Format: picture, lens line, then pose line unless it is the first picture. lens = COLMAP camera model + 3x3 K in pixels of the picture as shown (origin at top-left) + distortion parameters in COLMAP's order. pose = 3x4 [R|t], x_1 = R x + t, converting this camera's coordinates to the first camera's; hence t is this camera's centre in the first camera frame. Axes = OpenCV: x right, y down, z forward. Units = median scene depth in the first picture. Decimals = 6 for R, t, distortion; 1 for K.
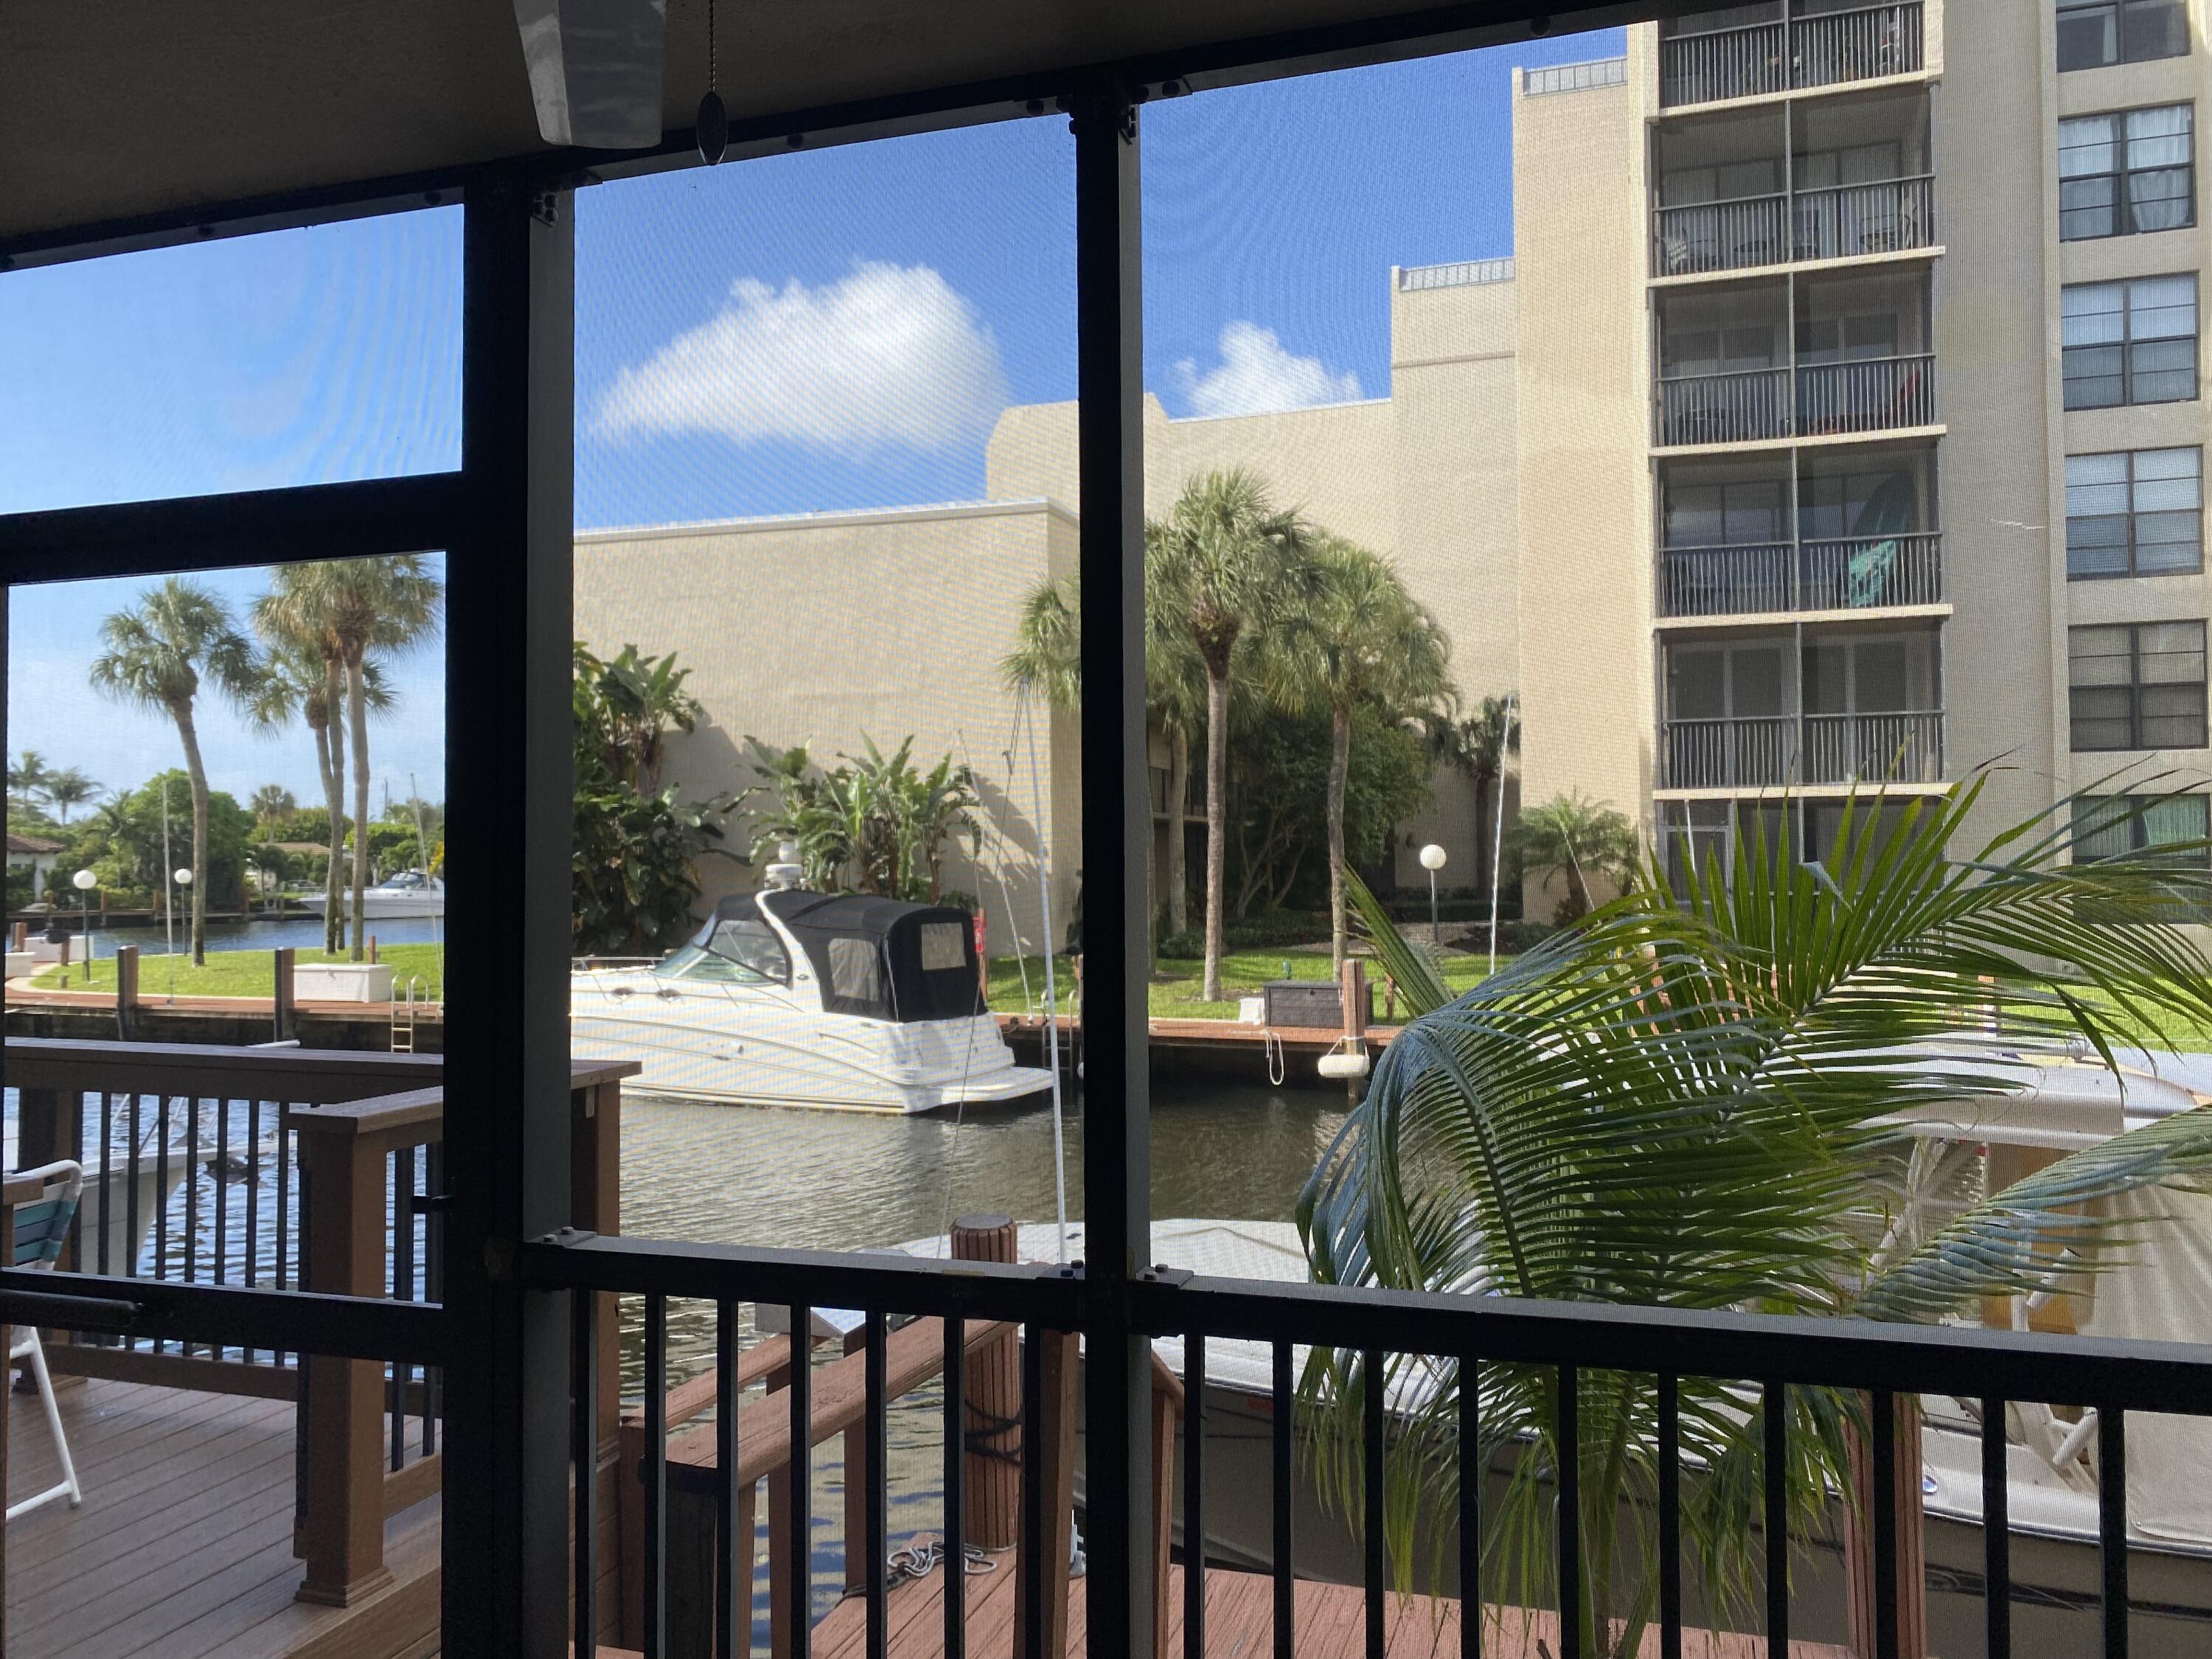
lens RADIAL K [[1678.3, 0, 1092.3], [0, 1678.3, 841.8], [0, 0, 1]] dist [0.043395, -0.045623]
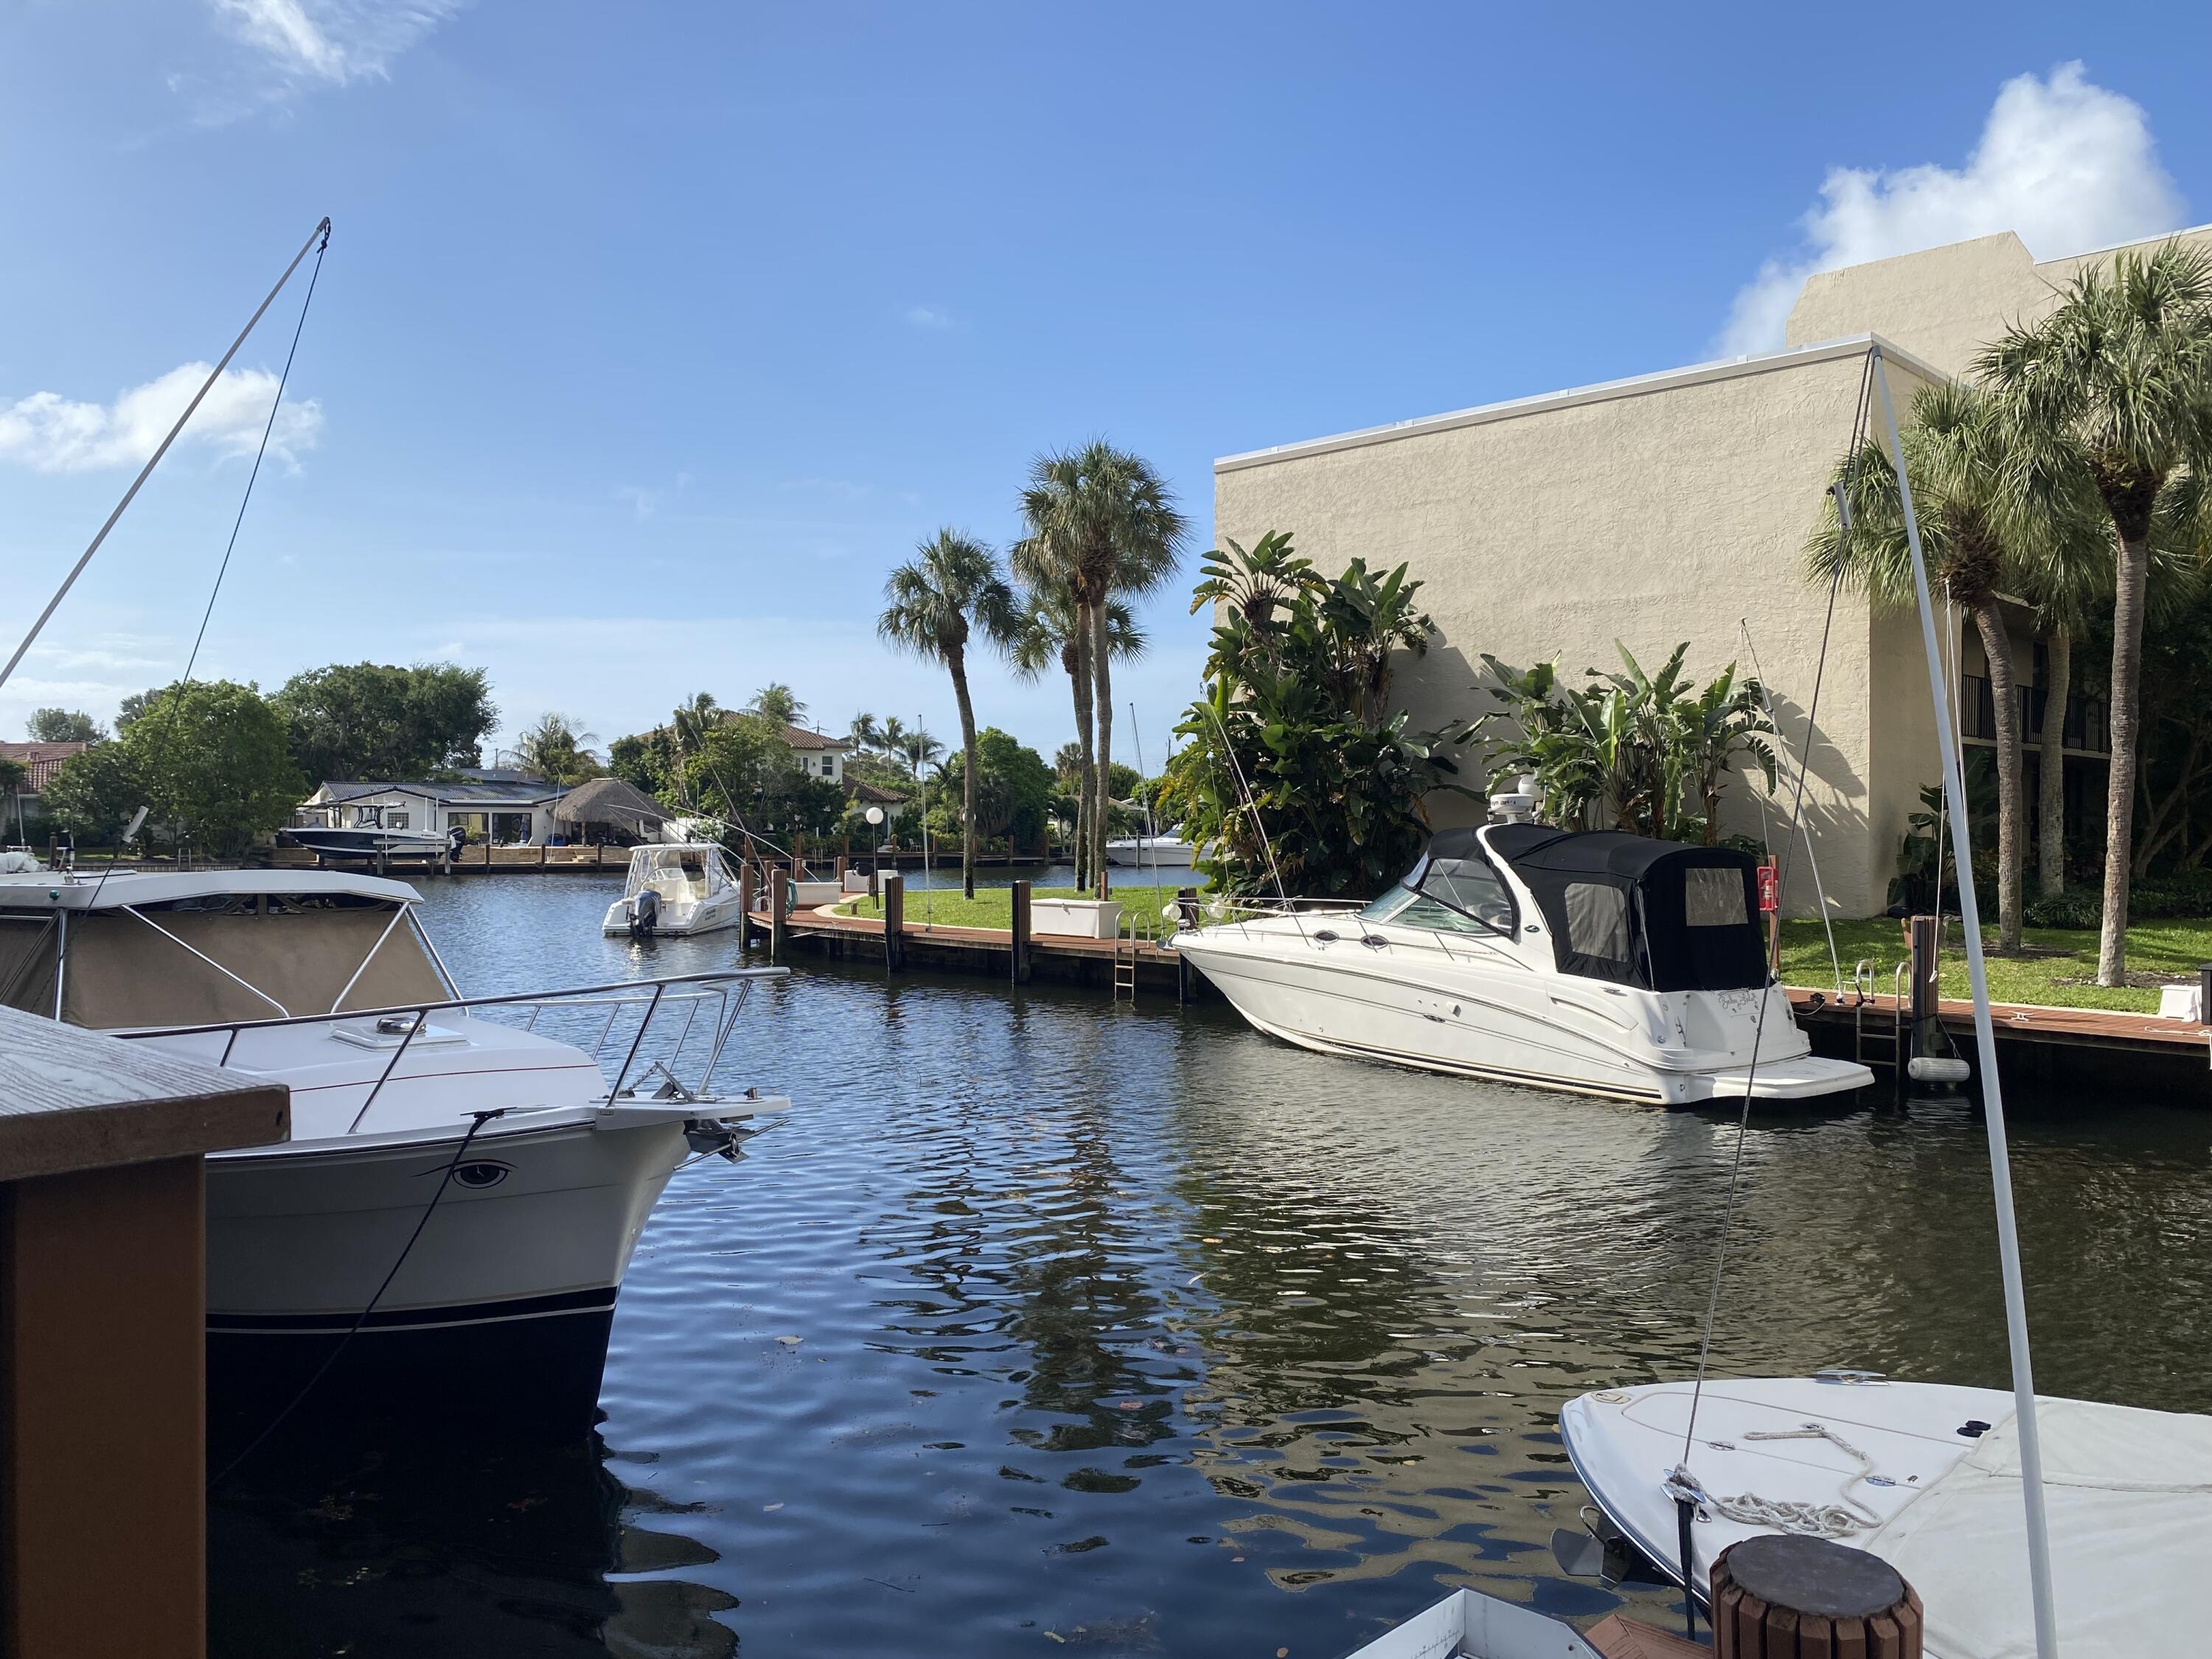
lens RADIAL K [[1659.2, 0, 1039.4], [0, 1659.2, 855.9], [0, 0, 1]] dist [0.003970, -0.044008]
pose [[0.885108, 0.019864, -0.464962, -0.007468], [-0.004780, 0.999424, 0.033599, 0.014807], [0.465361, -0.027516, 0.884693, 0.135200]]
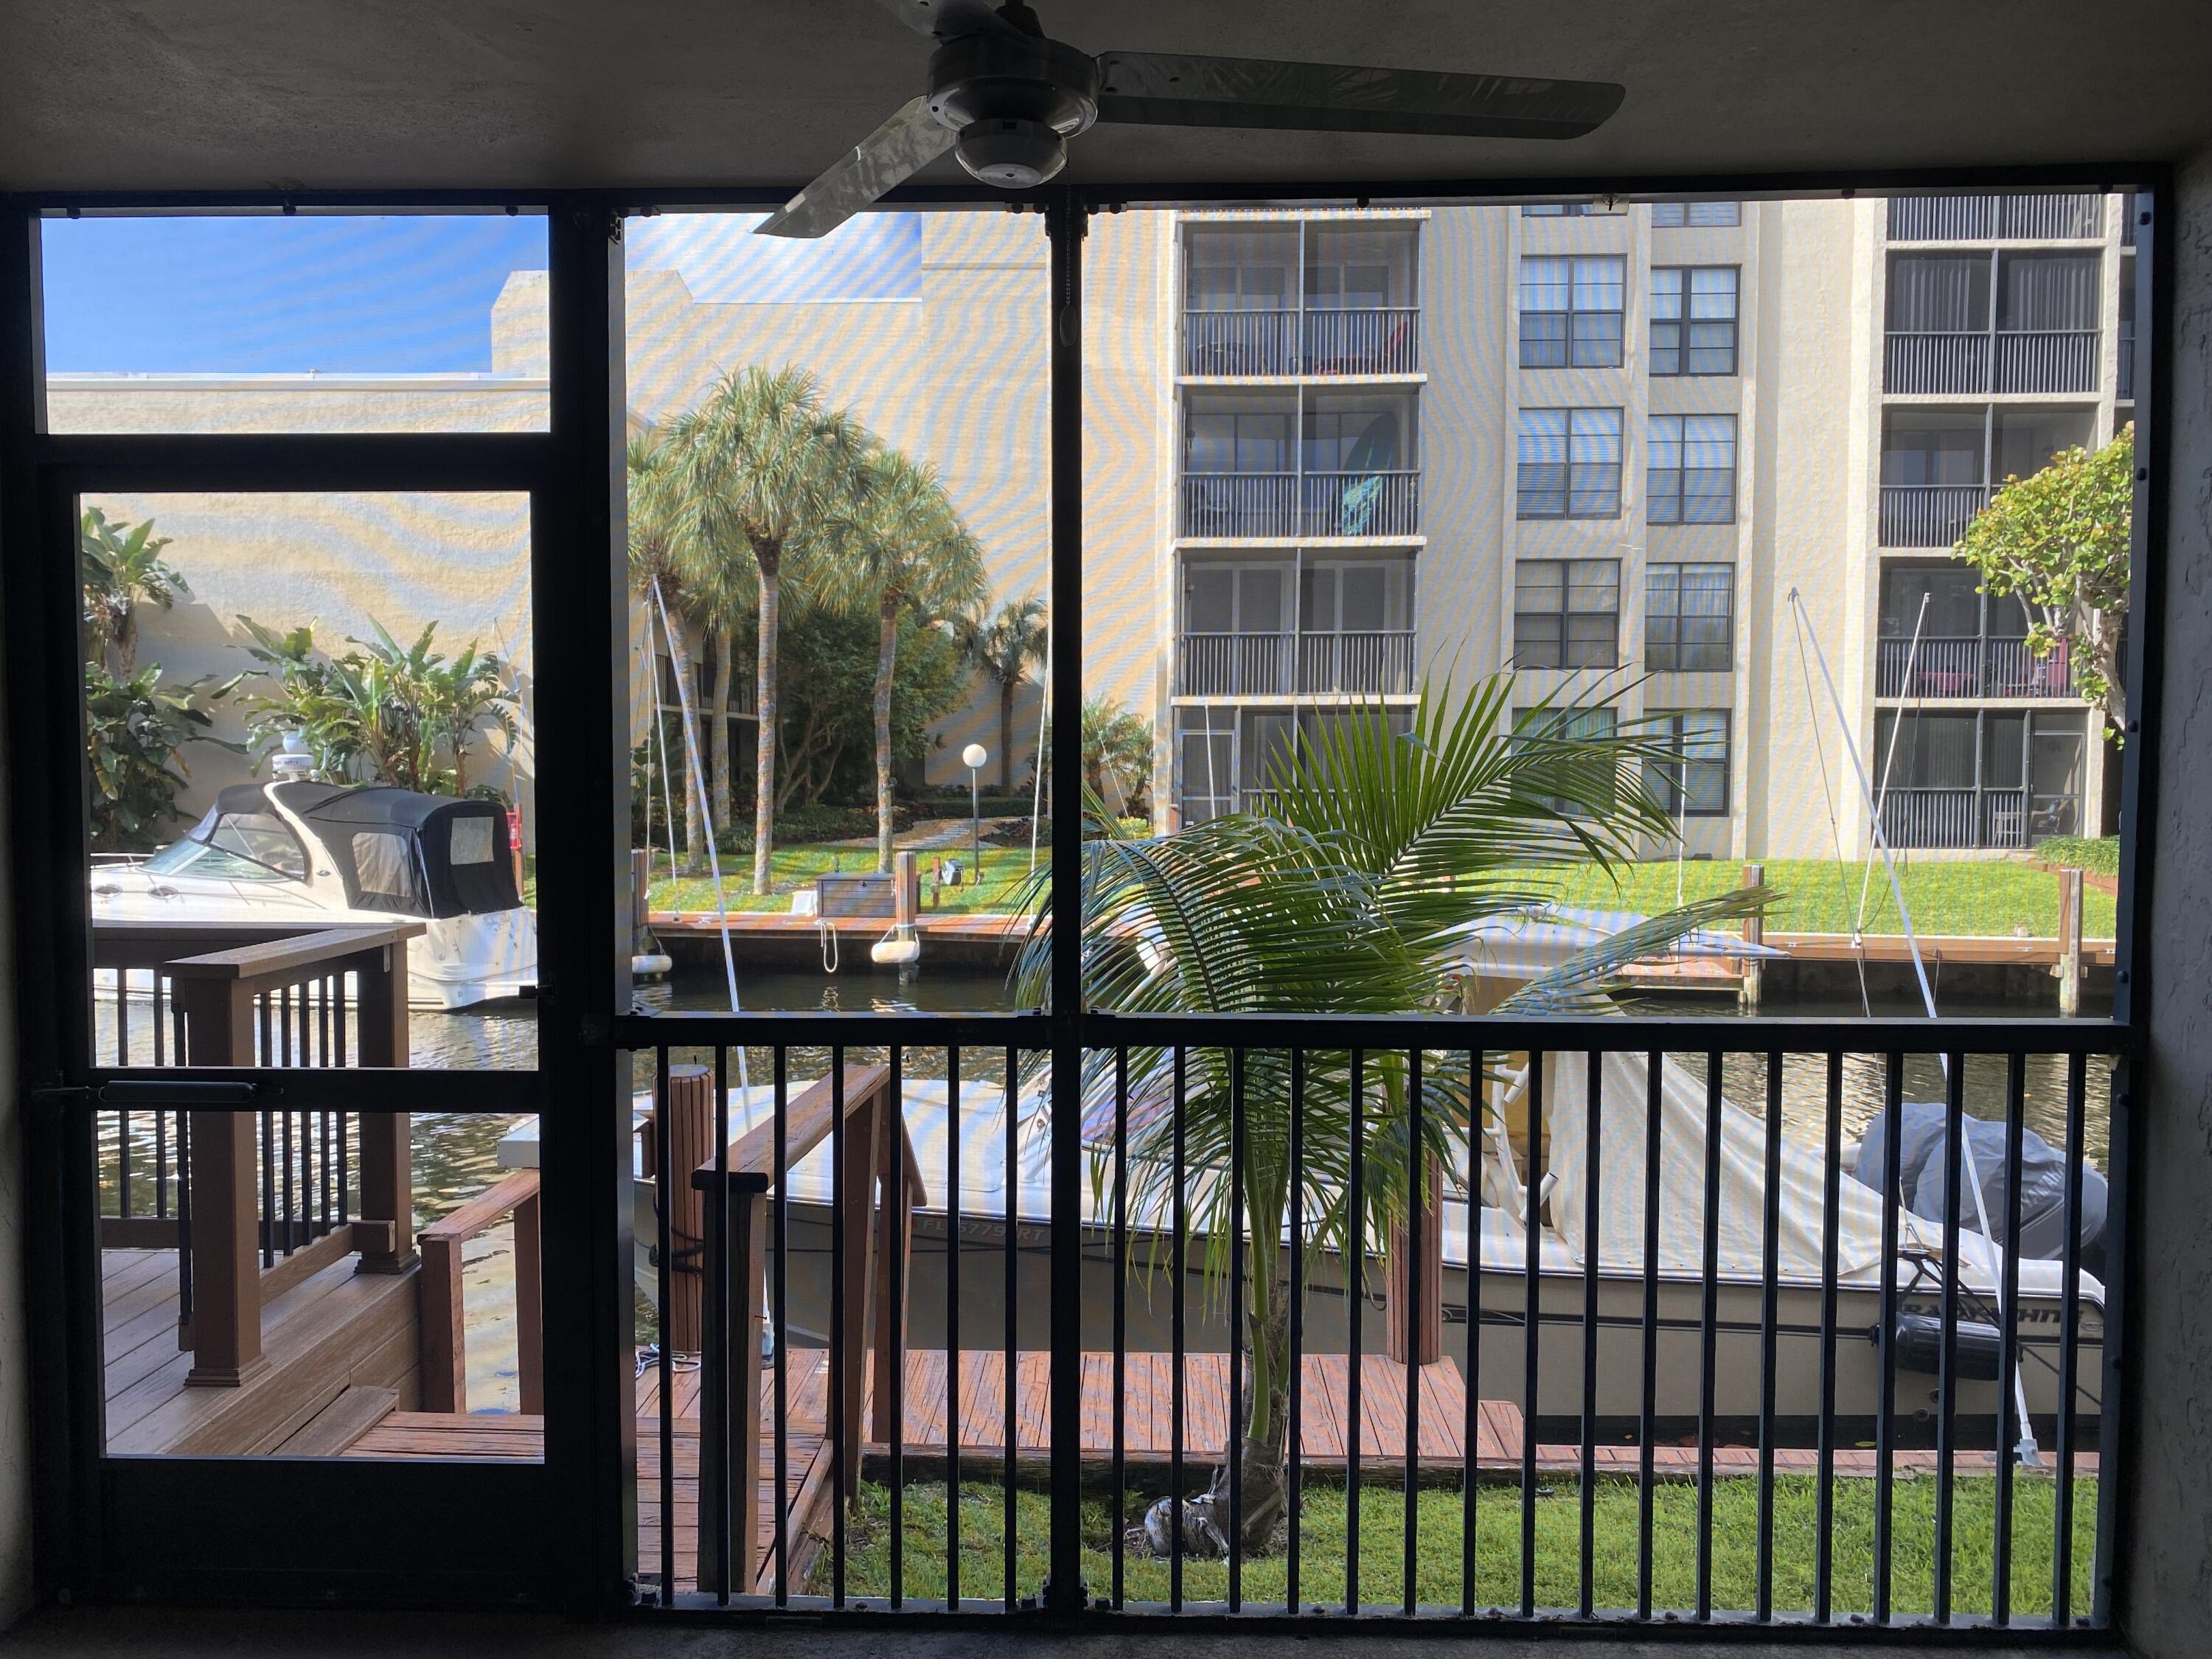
lens RADIAL K [[1664.4, 0, 1068.0], [0, 1664.4, 857.5], [0, 0, 1]] dist [0.133832, -0.238756]
pose [[0.962854, -0.005583, 0.269964, -0.021171], [-0.013213, 0.997614, 0.067757, 0.000803], [-0.269698, -0.068807, 0.960483, -0.023758]]
